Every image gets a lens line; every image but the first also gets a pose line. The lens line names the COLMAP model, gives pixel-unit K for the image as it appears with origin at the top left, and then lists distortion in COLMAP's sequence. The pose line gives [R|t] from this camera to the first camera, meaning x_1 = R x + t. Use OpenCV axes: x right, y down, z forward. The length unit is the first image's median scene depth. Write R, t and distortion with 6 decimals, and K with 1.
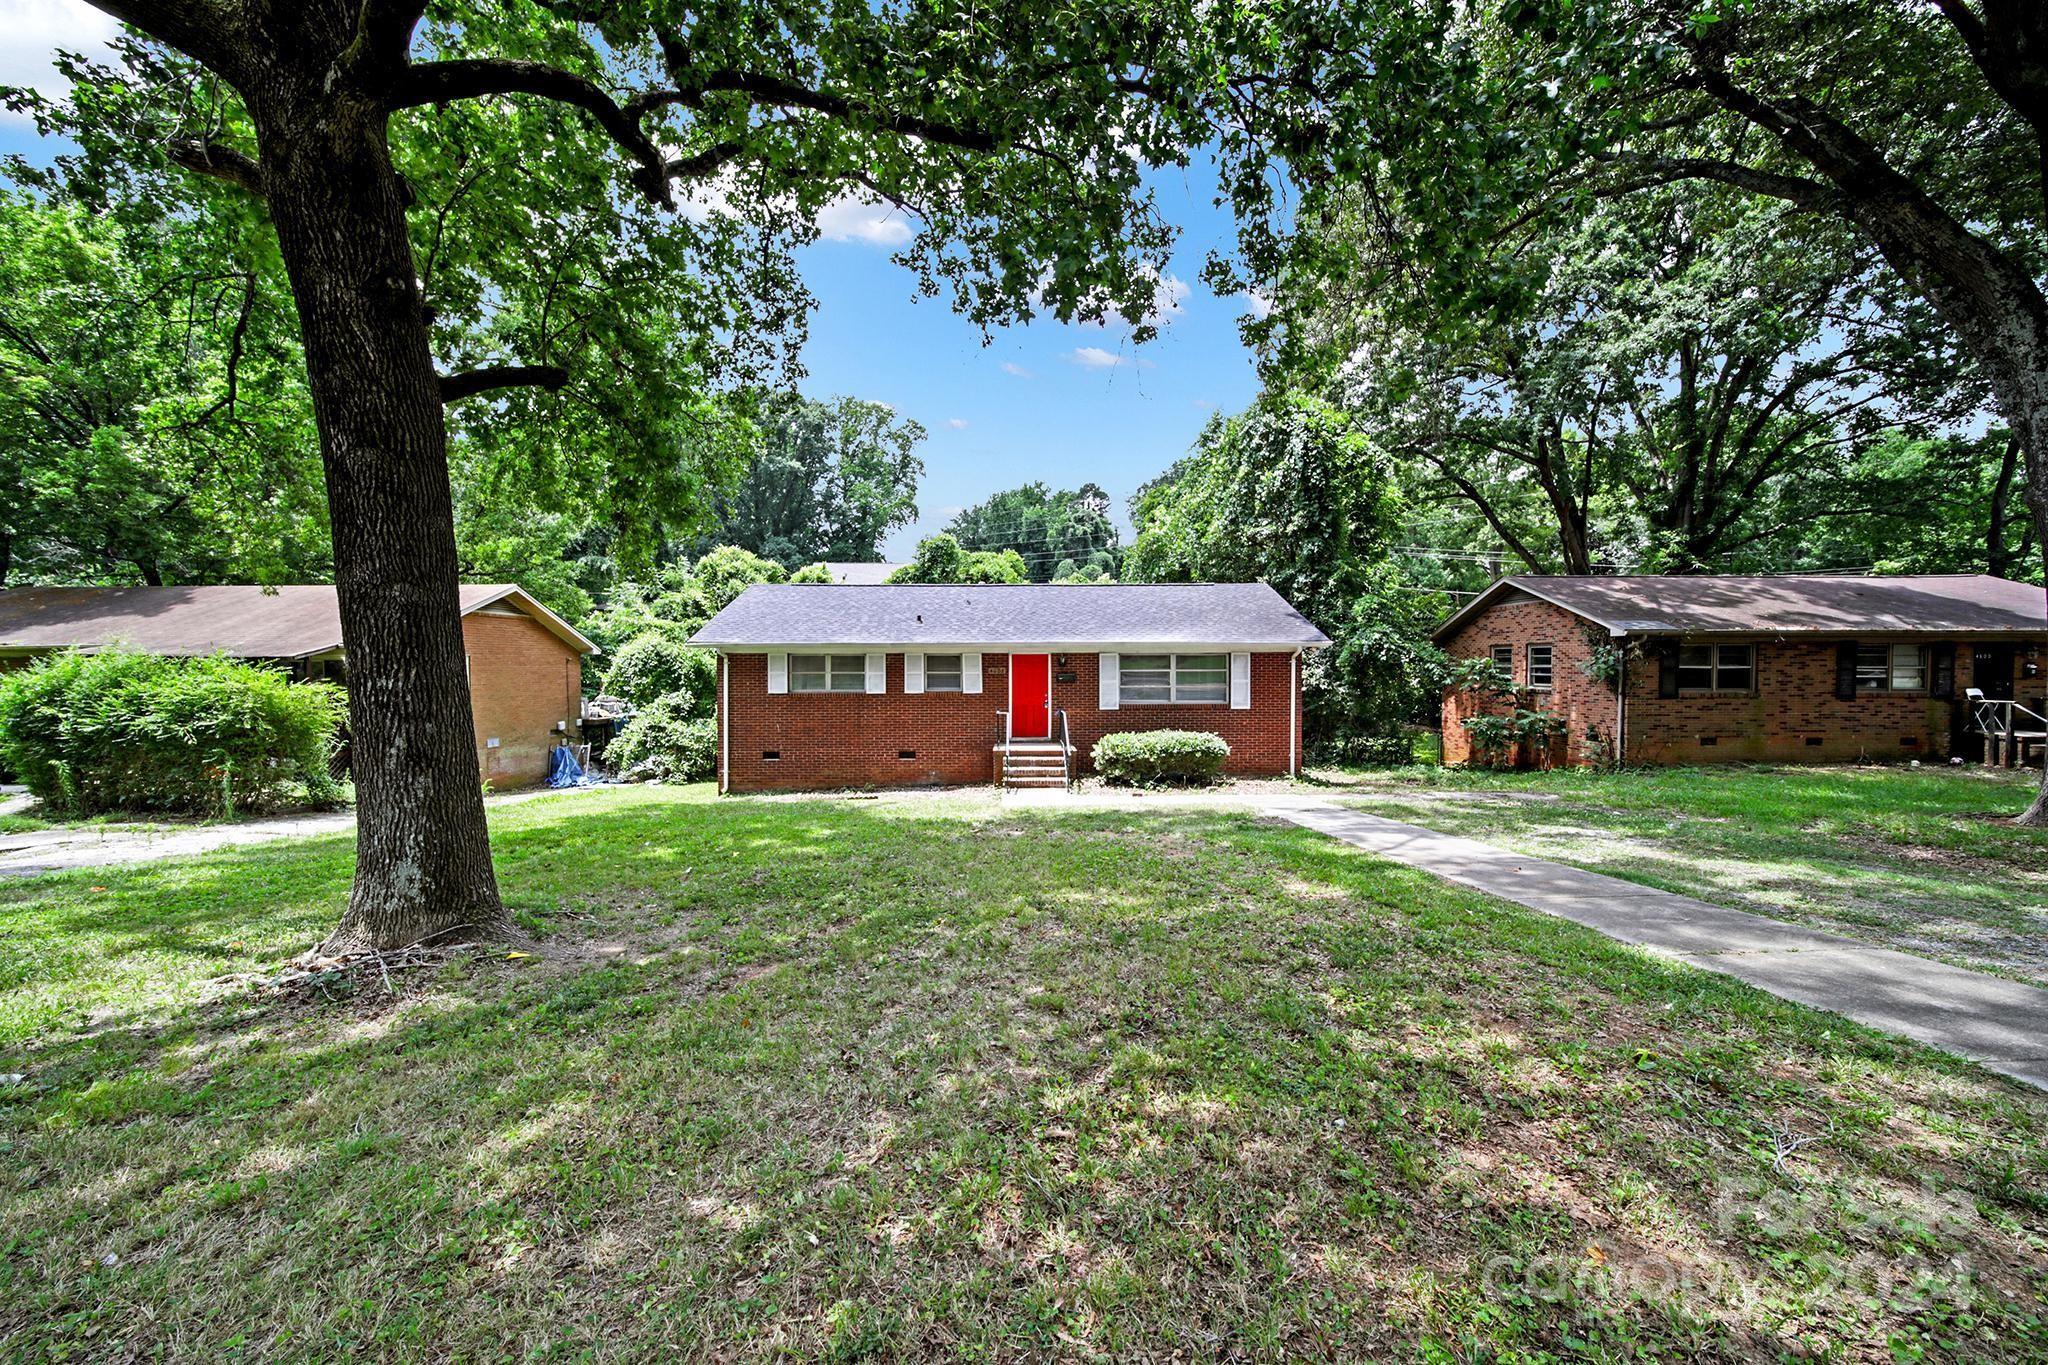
lens RADIAL K [[736.0, 0, 1024.0], [0, 736.0, 682.5], [0, 0, 1]] dist [0.001156, 0.000032]
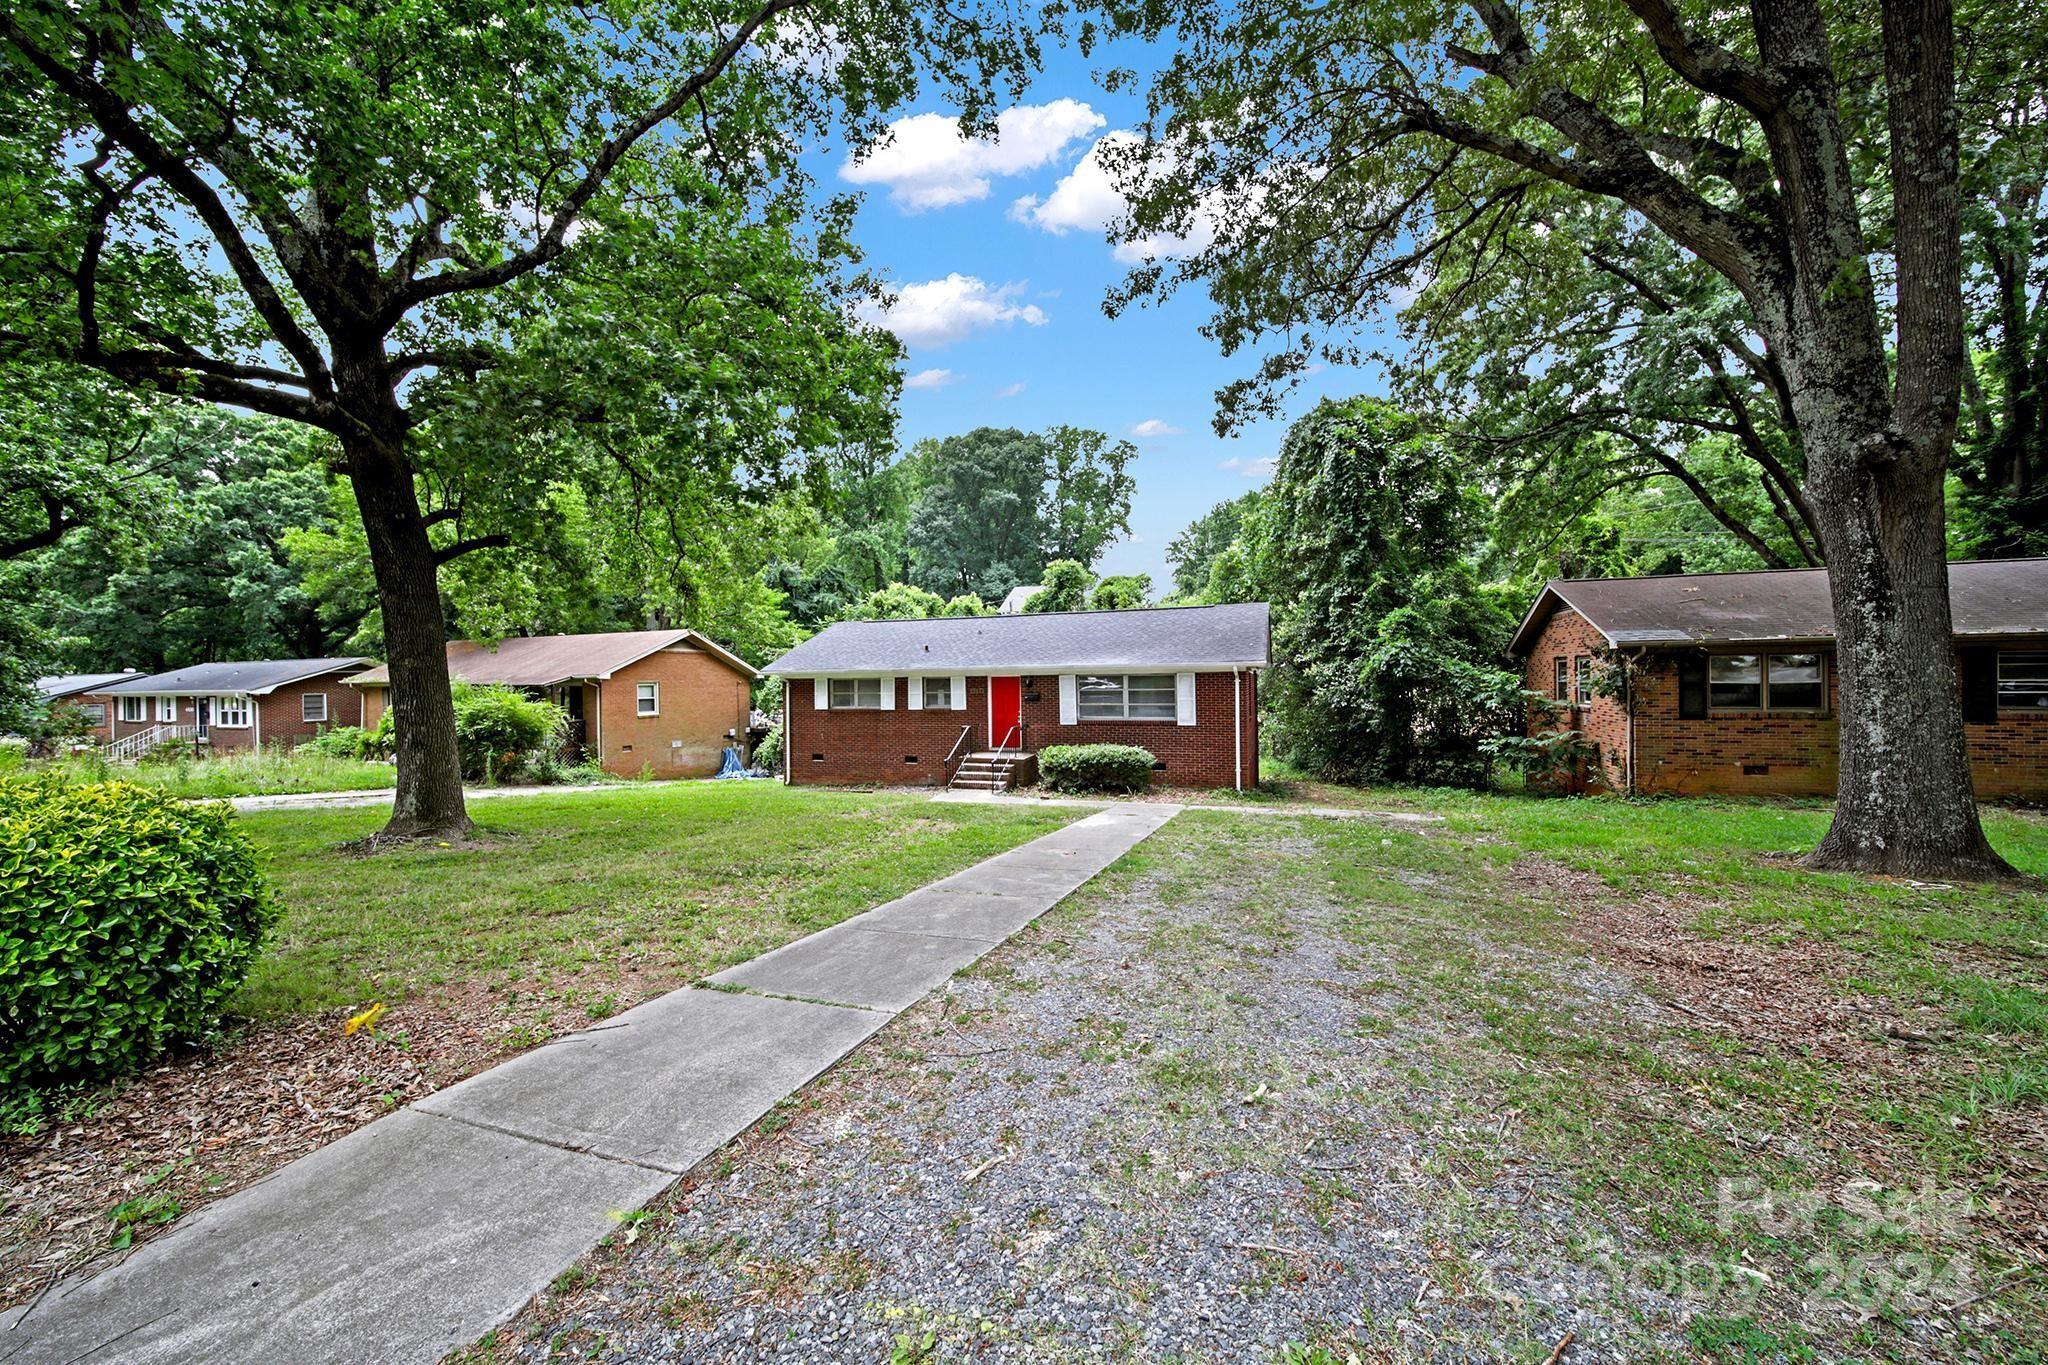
lens RADIAL K [[751.2, 0, 1024.0], [0, 751.2, 682.5], [0, 0, 1]] dist [0.000204, -0.000009]
pose [[0.934476, -0.008940, -0.355915, 0.453876], [0.002652, 0.999832, -0.018150, -0.006750], [0.356017, 0.016017, 0.934342, -0.103224]]
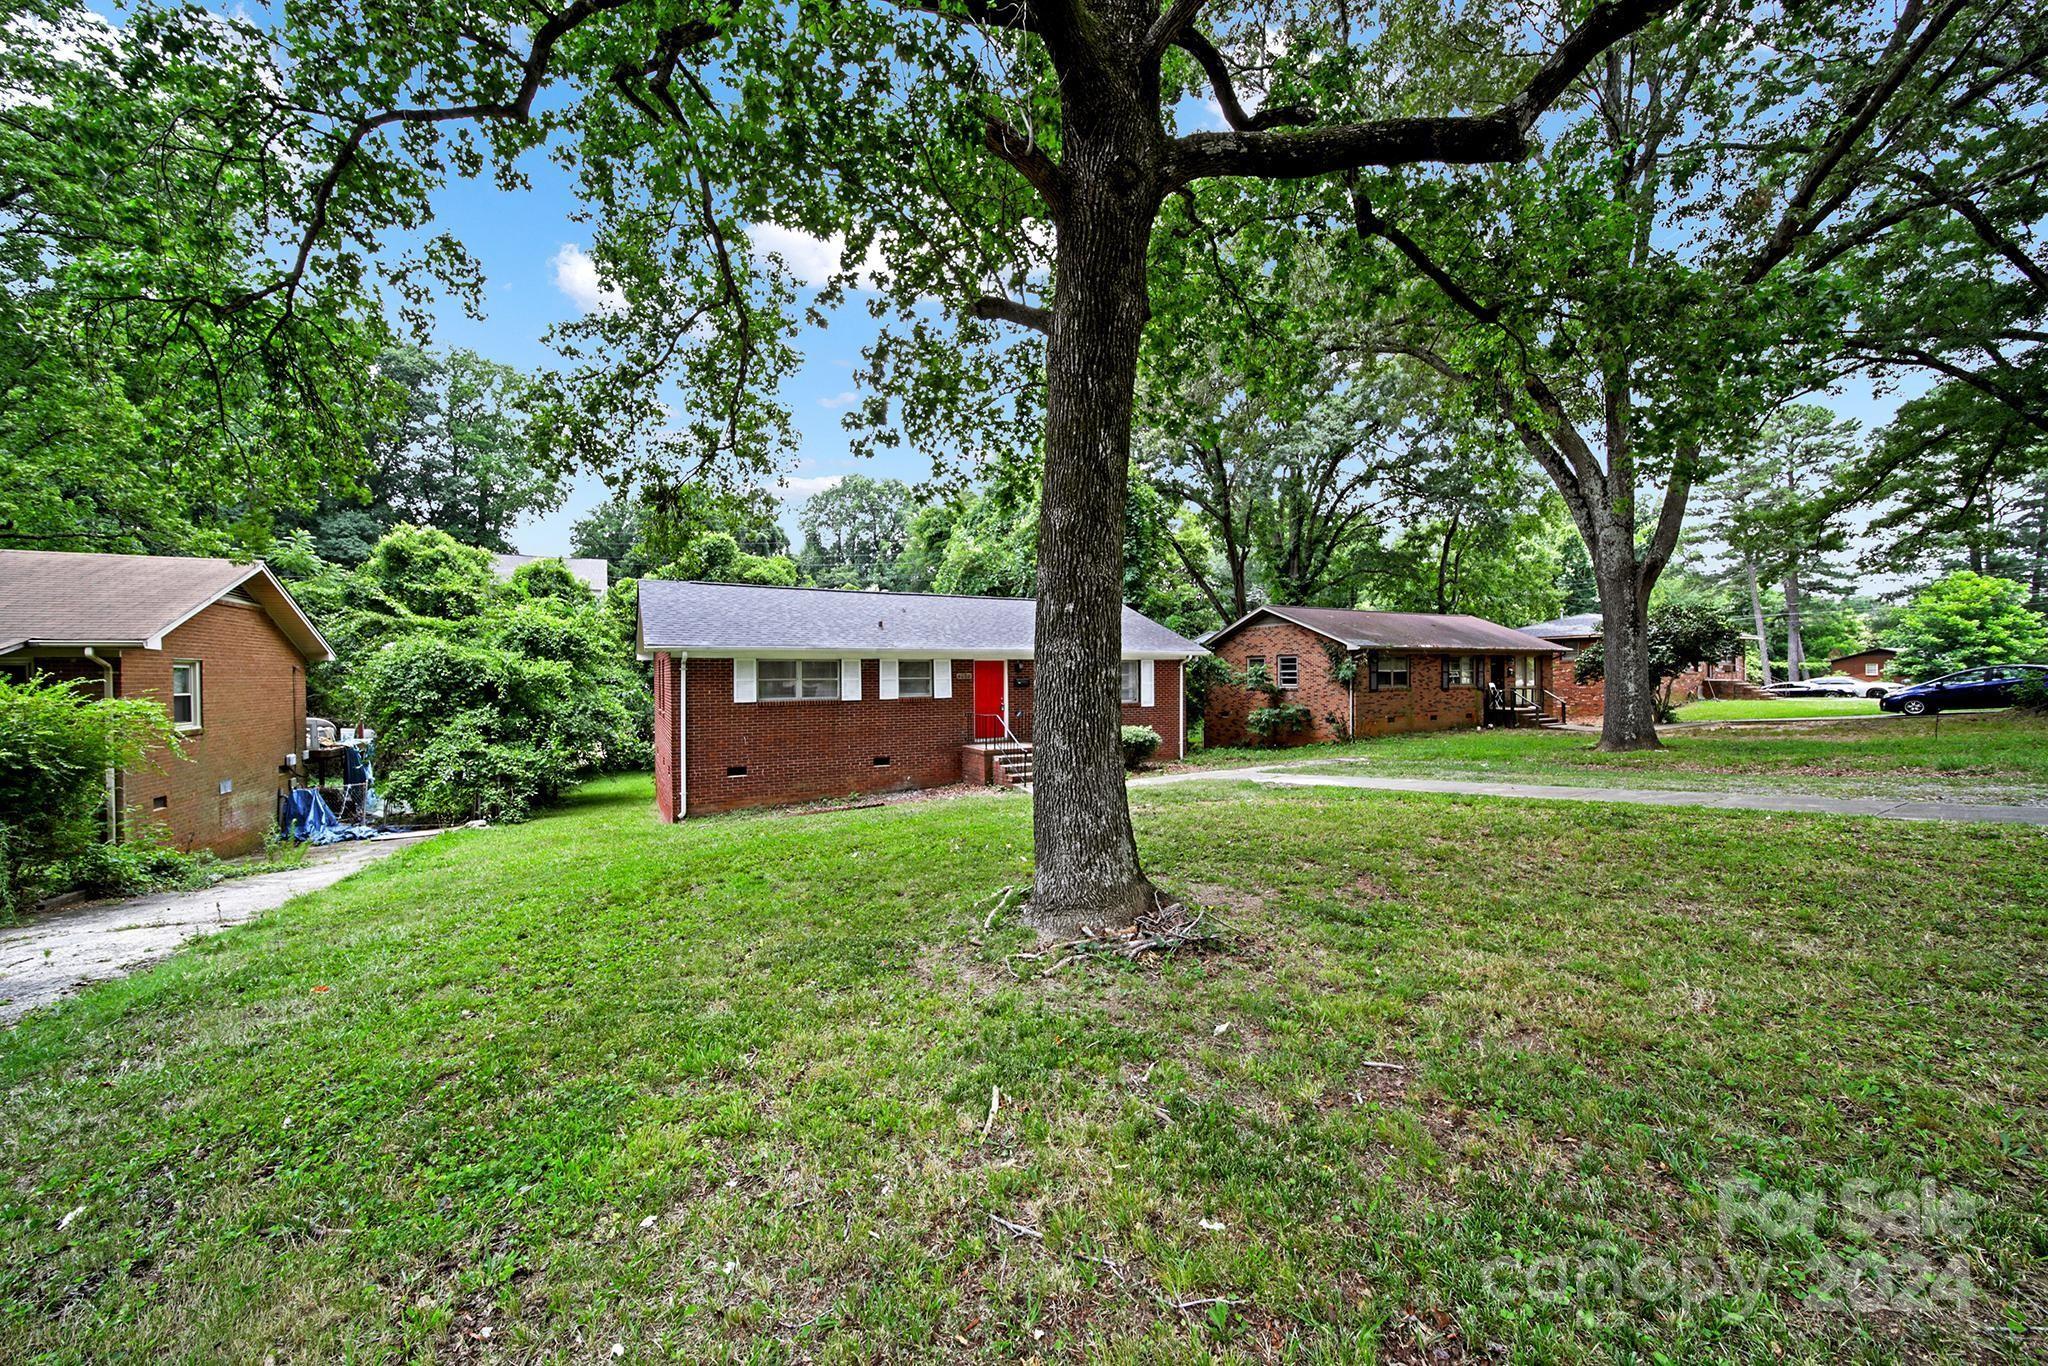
lens RADIAL K [[736.0, 0, 1024.0], [0, 736.0, 683.0], [0, 0, 1]] dist [0.001156, 0.000032]
pose [[0.876954, -0.010779, 0.480454, -0.455636], [0.019457, 0.999725, -0.013084, 0.009516], [-0.480181, 0.020822, 0.876922, 0.035987]]
